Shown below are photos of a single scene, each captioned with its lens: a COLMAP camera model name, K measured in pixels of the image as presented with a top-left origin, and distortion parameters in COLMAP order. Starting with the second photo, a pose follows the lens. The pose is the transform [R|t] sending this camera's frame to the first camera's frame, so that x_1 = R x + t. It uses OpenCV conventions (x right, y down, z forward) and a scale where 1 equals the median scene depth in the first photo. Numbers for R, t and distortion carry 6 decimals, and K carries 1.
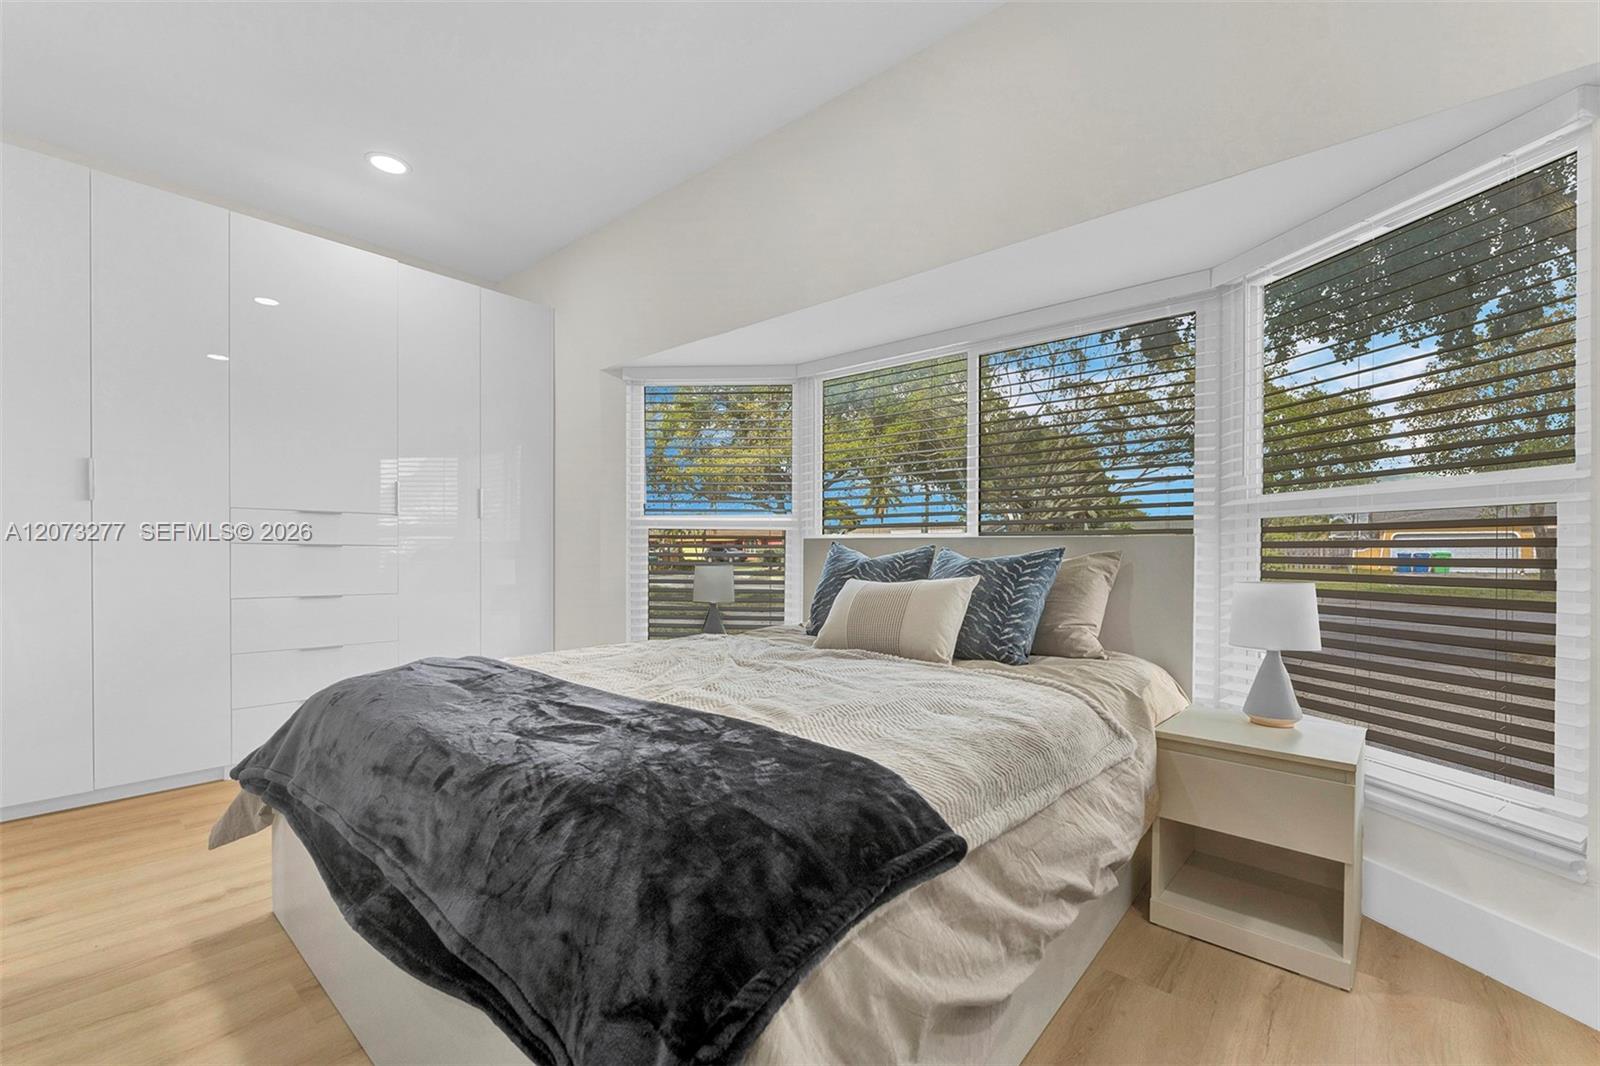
lens RADIAL K [[660.9, 0, 796.0], [0, 660.9, 555.9], [0, 0, 1]] dist [-0.002888, 0.000027]
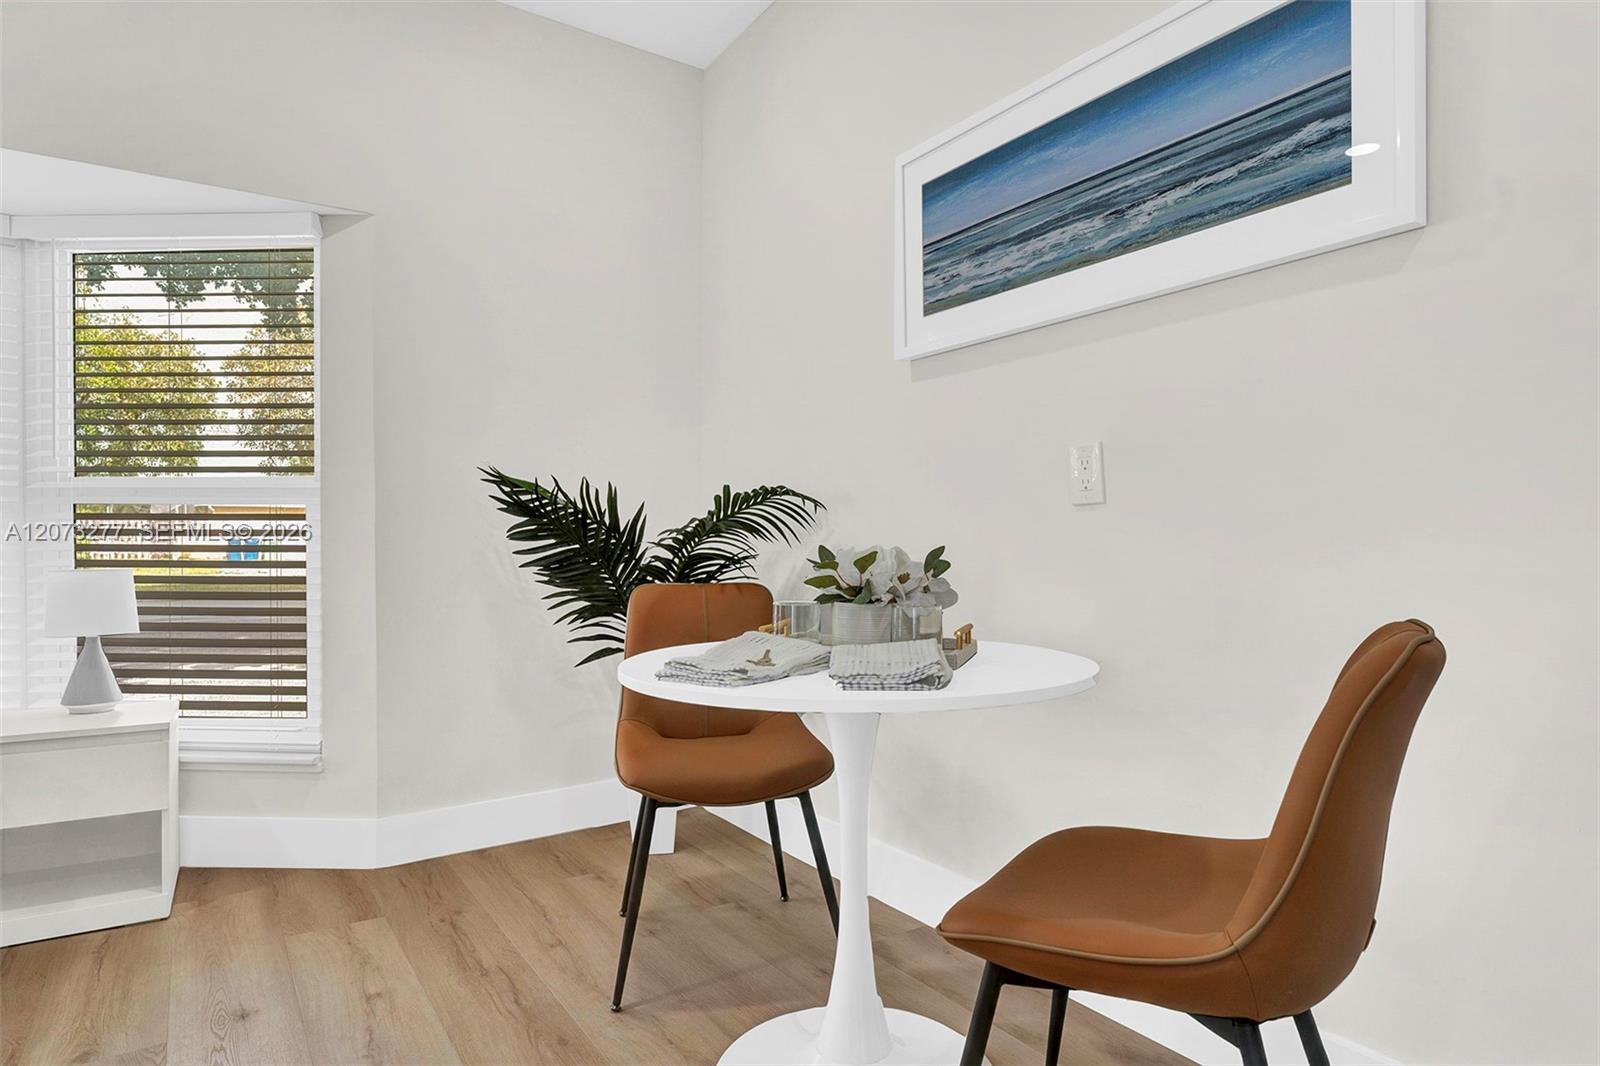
lens RADIAL K [[910.9, 0, 811.0], [0, 910.9, 553.7], [0, 0, 1]] dist [-0.003456, 0.001759]
pose [[0.258316, -0.013430, 0.965967, -0.268046], [0.003756, 0.999910, 0.012898, 0.000378], [-0.966053, 0.000297, 0.258343, -0.336049]]
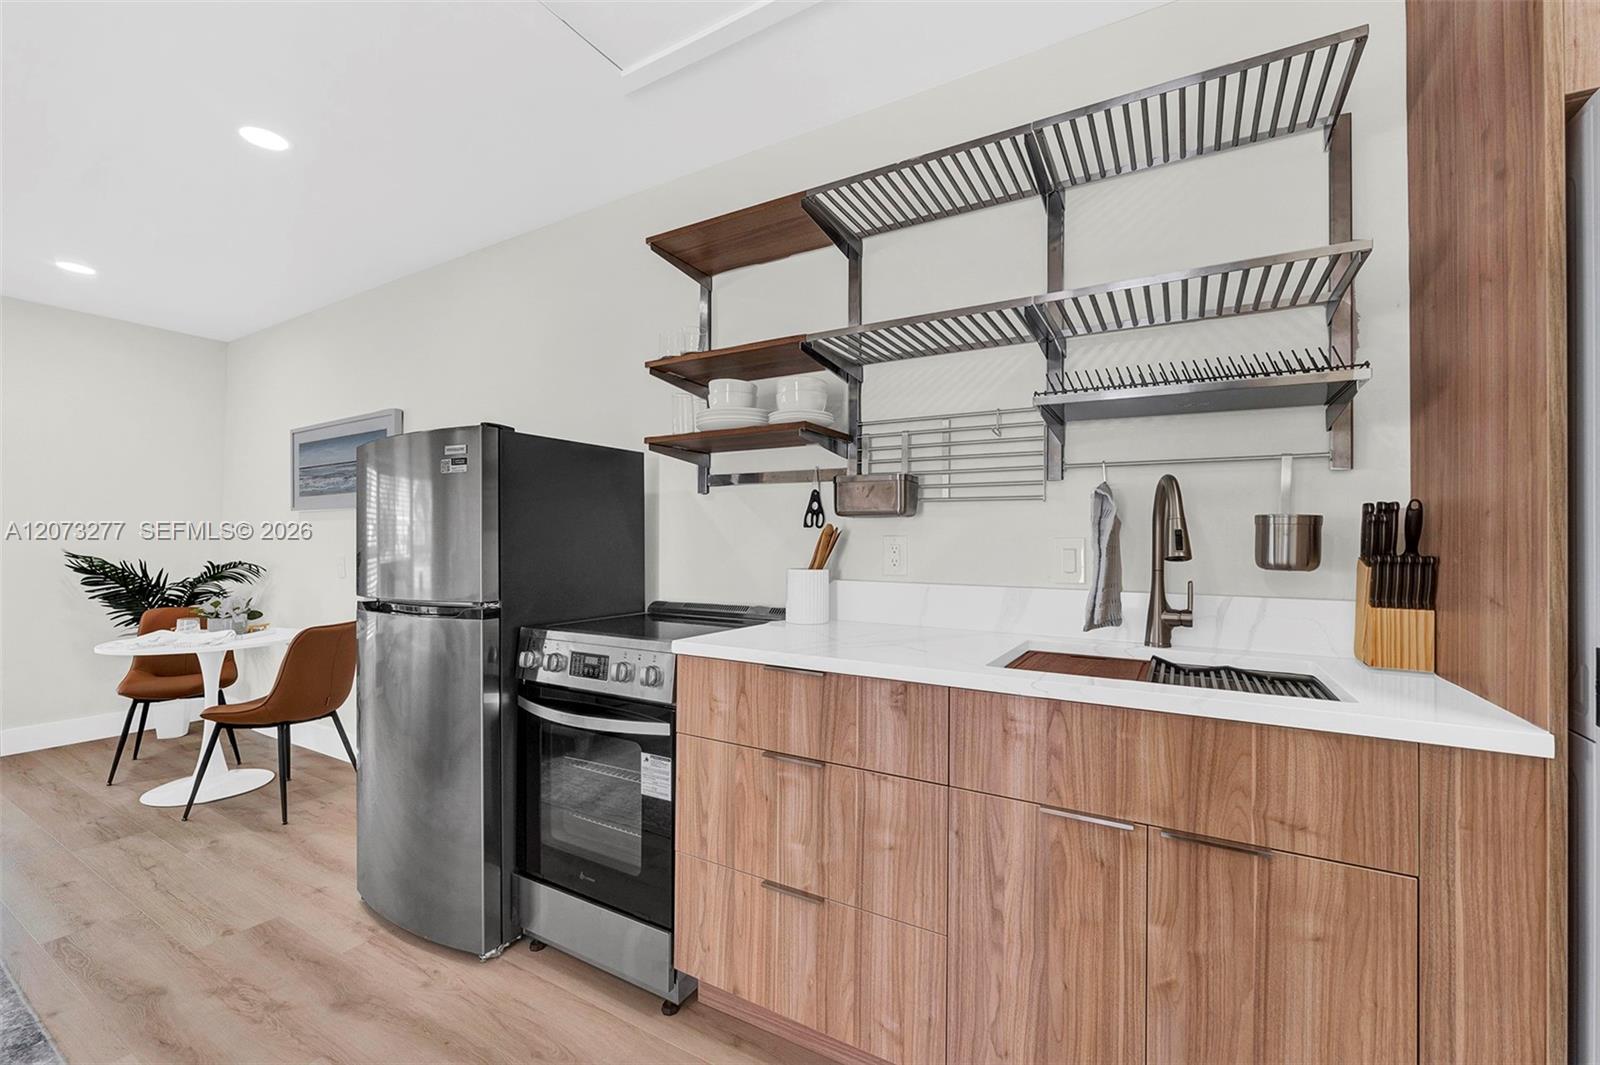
lens RADIAL K [[650.5, 0, 800.0], [0, 650.5, 532.5], [0, 0, 1]] dist [-0.002873, -0.000404]
pose [[-0.174716, 0.015667, 0.984494, -1.242847], [-0.001453, 0.999868, -0.016170, -0.124900], [-0.984618, -0.004256, -0.174670, -1.237250]]
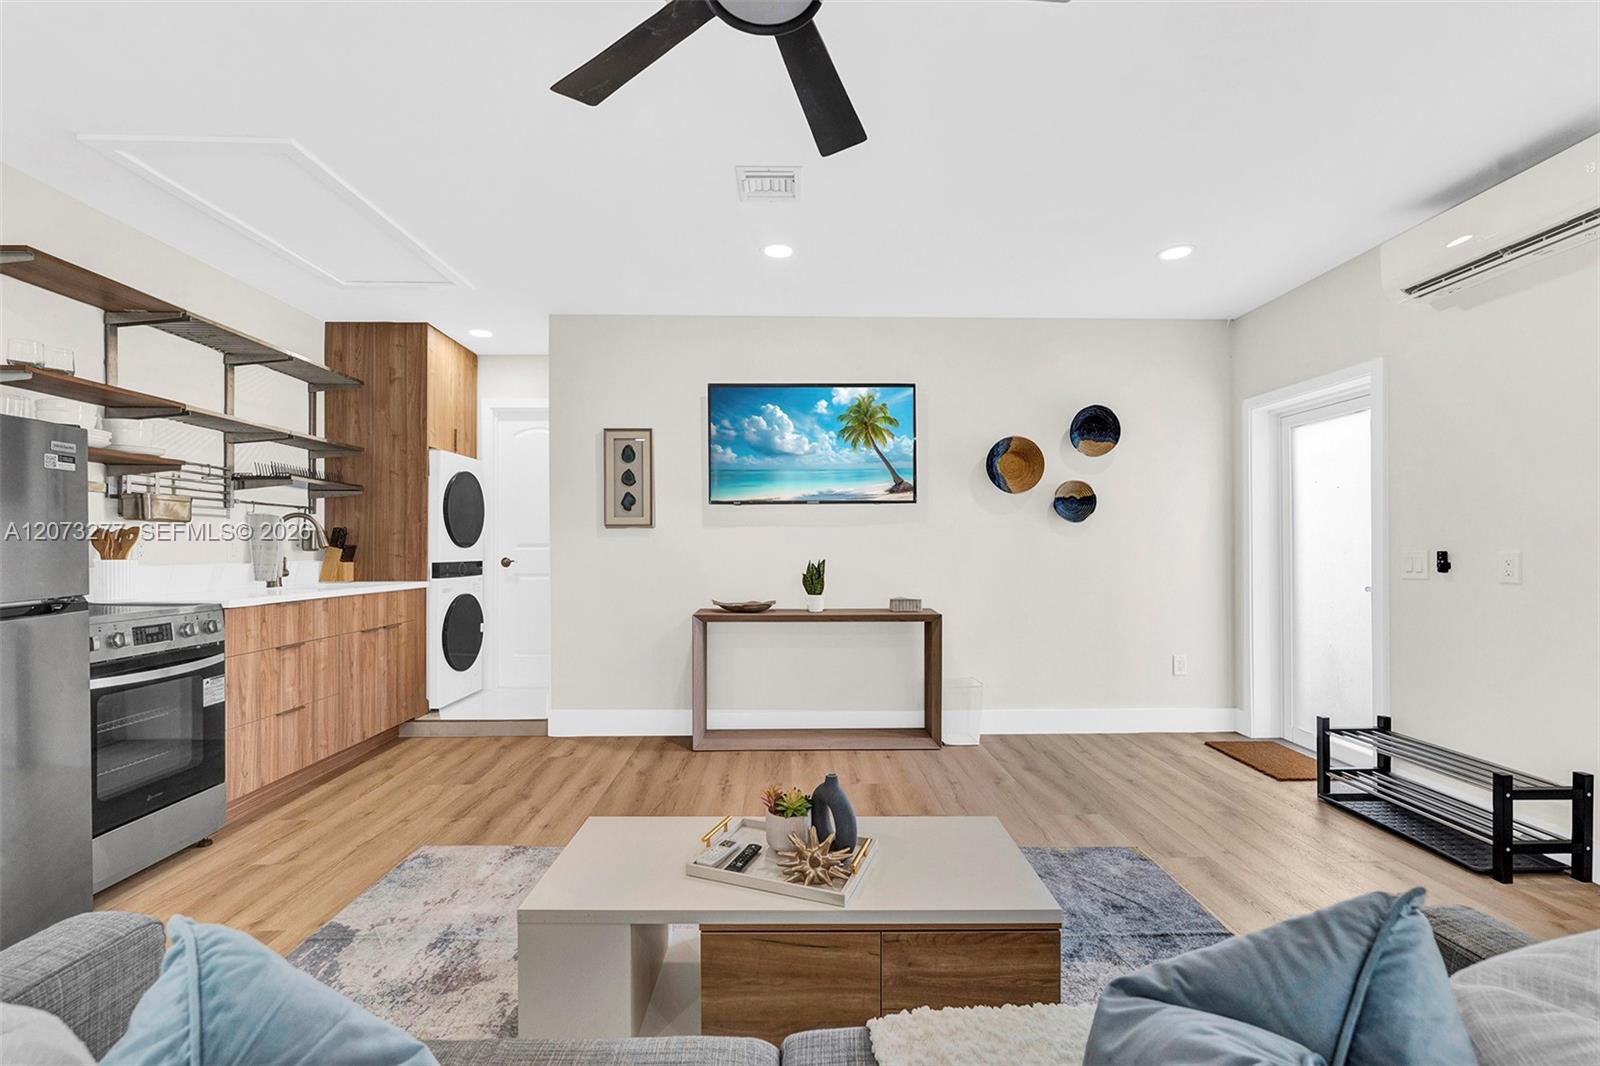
lens RADIAL K [[660.9, 0, 796.0], [0, 660.9, 555.9], [0, 0, 1]] dist [-0.002888, 0.000027]
pose [[-0.750223, 0.010925, -0.661095, -0.474696], [-0.000269, 0.999858, 0.016828, -0.116354], [0.661185, 0.012802, -0.750114, 0.367776]]
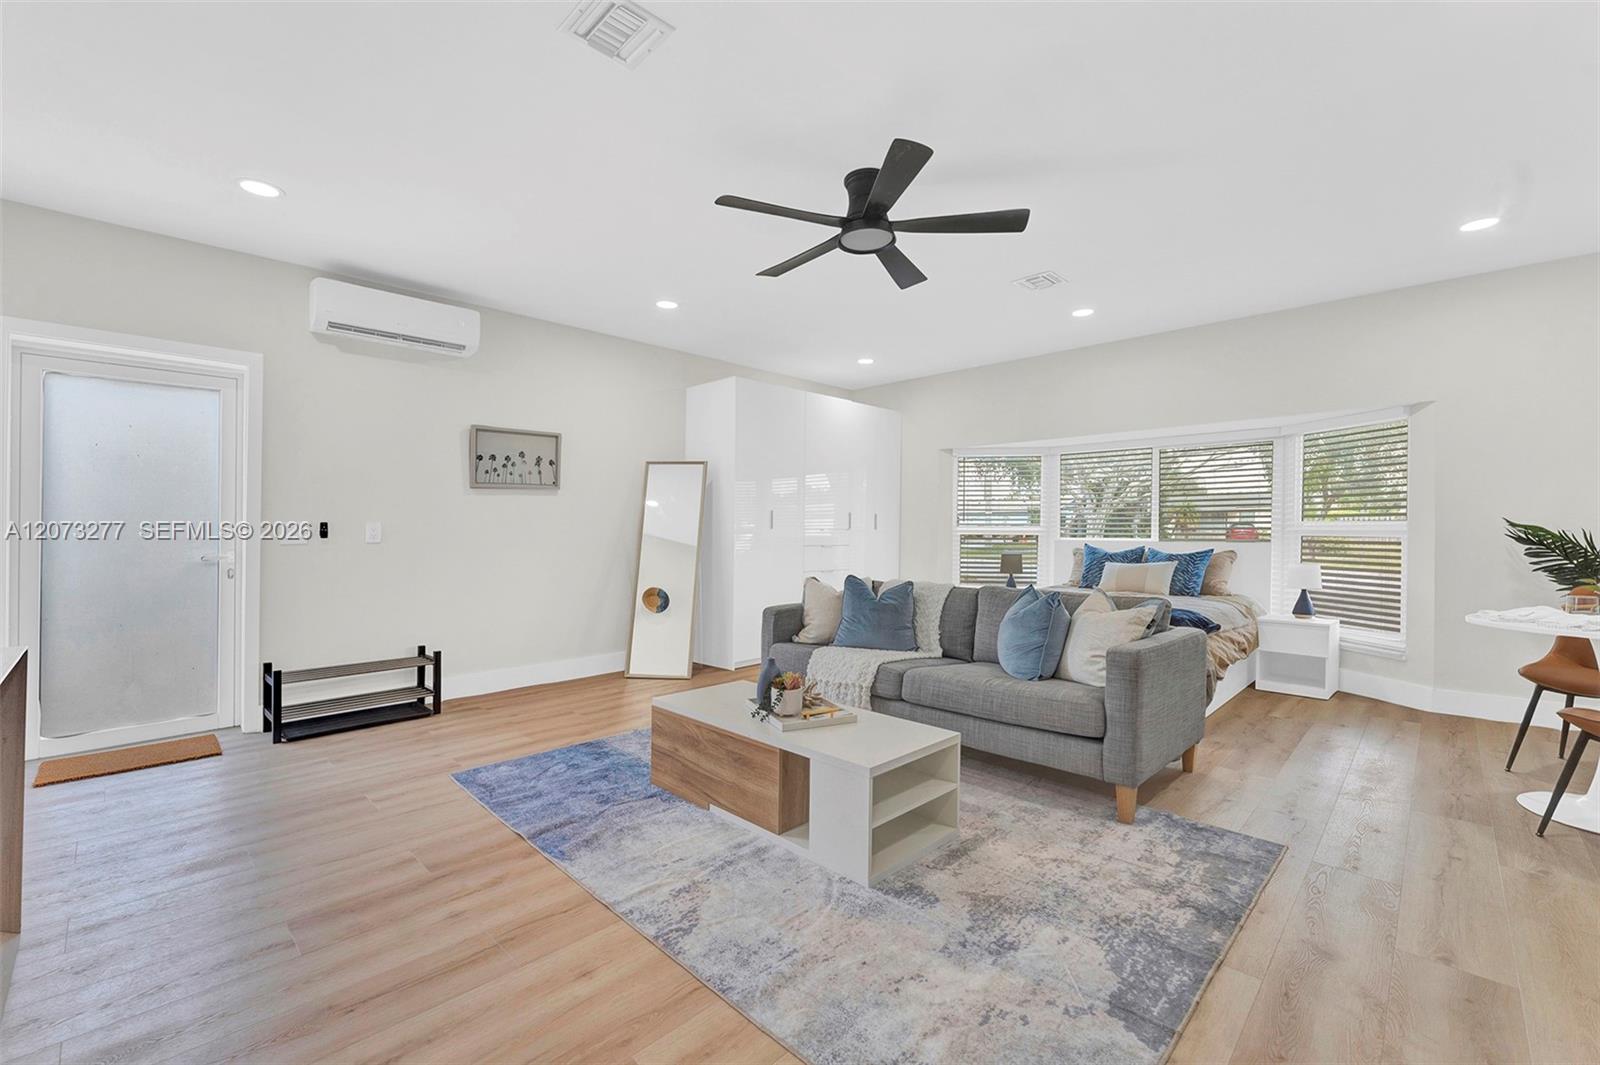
lens RADIAL K [[671.3, 0, 808.7], [0, 671.3, 527.1], [0, 0, 1]] dist [0.000263, 0.000001]
pose [[0.998578, -0.004432, -0.053132, -0.884981], [0.003899, 0.999941, -0.010129, -0.069408], [0.053174, 0.009907, 0.998536, -1.422297]]
